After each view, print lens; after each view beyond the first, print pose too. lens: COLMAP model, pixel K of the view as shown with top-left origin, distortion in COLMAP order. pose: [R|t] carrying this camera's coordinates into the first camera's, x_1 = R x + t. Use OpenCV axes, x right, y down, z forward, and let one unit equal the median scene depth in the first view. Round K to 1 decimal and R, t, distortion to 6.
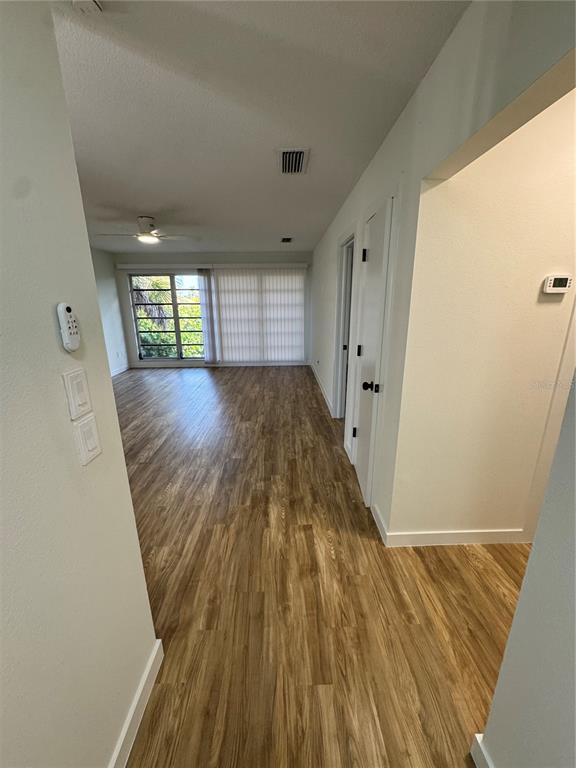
lens RADIAL K [[307.3, 0, 287.4], [0, 307.3, 384.0], [0, 0, 1]] dist [-0.003634, 0.000273]
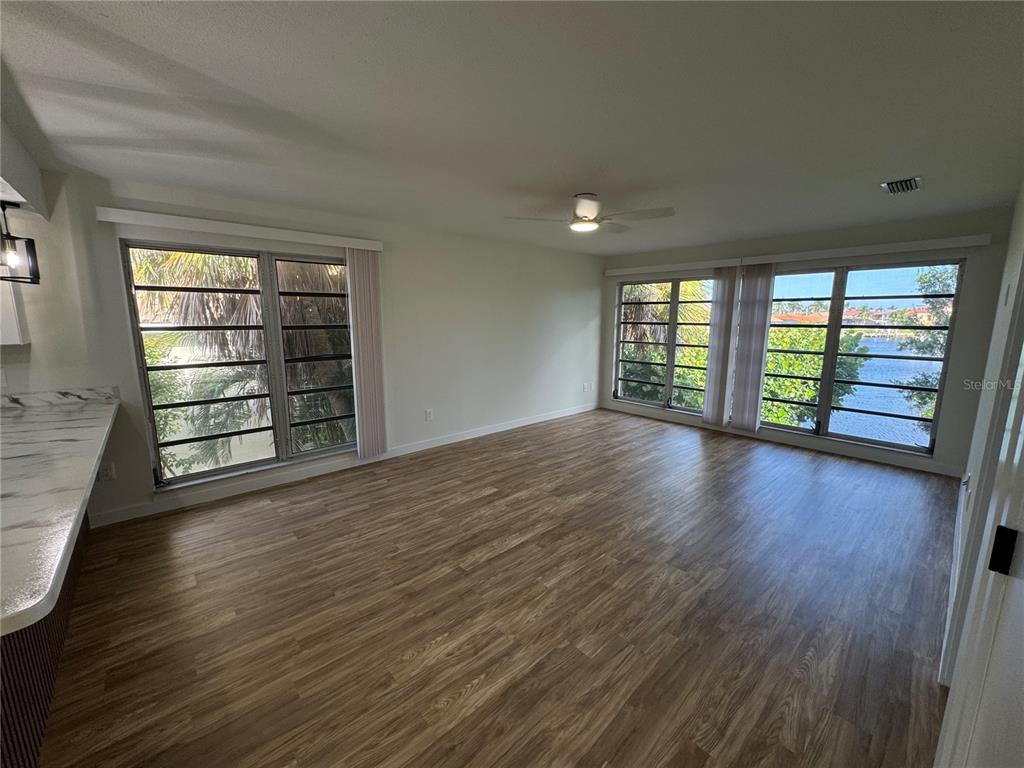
lens RADIAL K [[409.7, 0, 513.9], [0, 409.7, 383.0], [0, 0, 1]] dist [-0.003634, 0.000273]
pose [[0.652278, 0.131842, -0.746425, 0.151290], [-0.209673, 0.977715, -0.010532, -0.110947], [0.728403, 0.163375, 0.665386, 0.377707]]
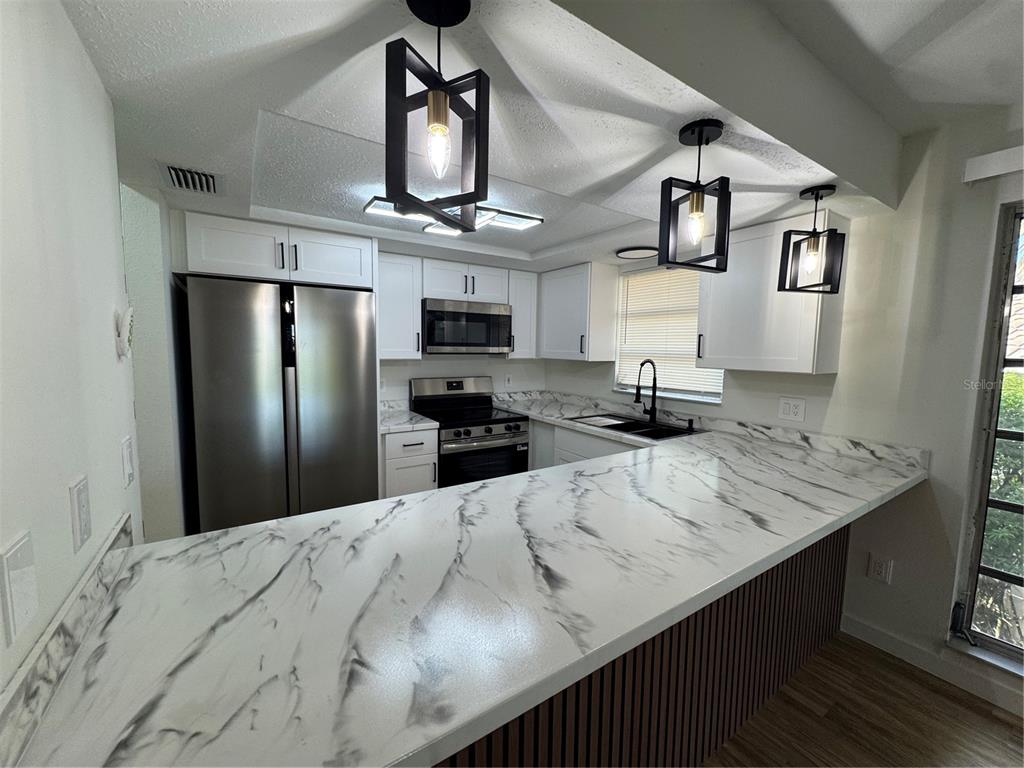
lens RADIAL K [[409.7, 0, 511.1], [0, 409.7, 384.7], [0, 0, 1]] dist [-0.003634, 0.000273]
pose [[-0.844117, 0.046023, -0.534180, -0.277277], [-0.150748, 0.935746, 0.318833, -0.107307], [0.514531, 0.349659, -0.782941, 0.446568]]
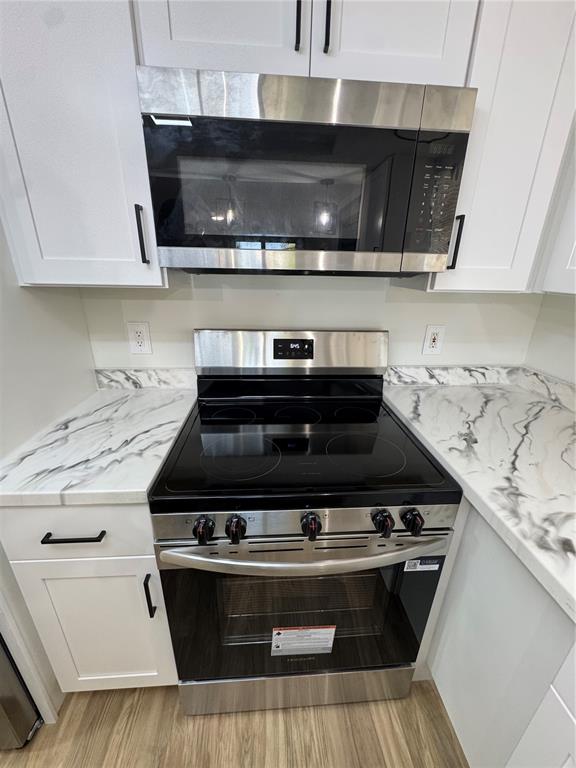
lens RADIAL K [[307.3, 0, 287.0], [0, 307.3, 384.1], [0, 0, 1]] dist [-0.003634, 0.000273]
pose [[-0.998480, 0.008542, -0.054456, -0.669291], [-0.025359, 0.805980, 0.591399, 0.065854], [0.048943, 0.591881, -0.804538, -0.112036]]
